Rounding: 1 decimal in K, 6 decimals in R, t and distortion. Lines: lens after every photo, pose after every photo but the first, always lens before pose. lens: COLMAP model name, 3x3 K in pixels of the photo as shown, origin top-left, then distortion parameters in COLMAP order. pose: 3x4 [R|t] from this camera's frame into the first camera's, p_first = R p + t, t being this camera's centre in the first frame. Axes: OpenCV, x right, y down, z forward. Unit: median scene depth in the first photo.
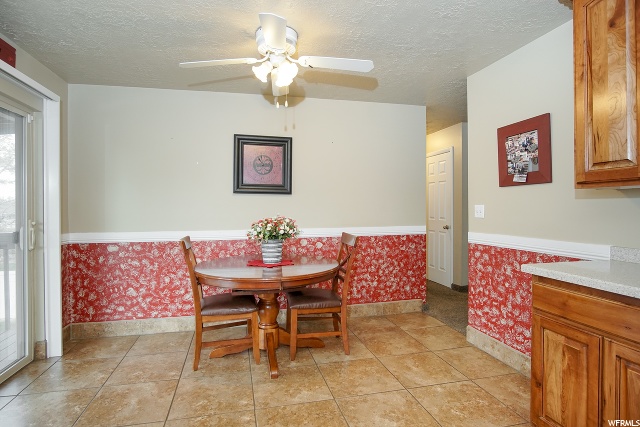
lens RADIAL K [[350.3, 0, 319.6], [0, 350.3, 208.8], [0, 0, 1]] dist [-0.011118, 0.000540]
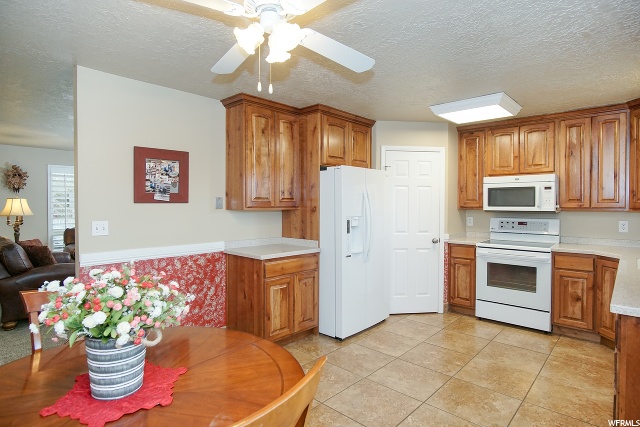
lens RADIAL K [[350.3, 0, 319.6], [0, 350.3, 208.8], [0, 0, 1]] dist [-0.011118, 0.000540]
pose [[-0.557045, -0.006634, 0.830456, -0.709421], [0.001887, 0.999955, 0.009253, -0.059111], [-0.830480, 0.006721, -0.557008, 1.229361]]
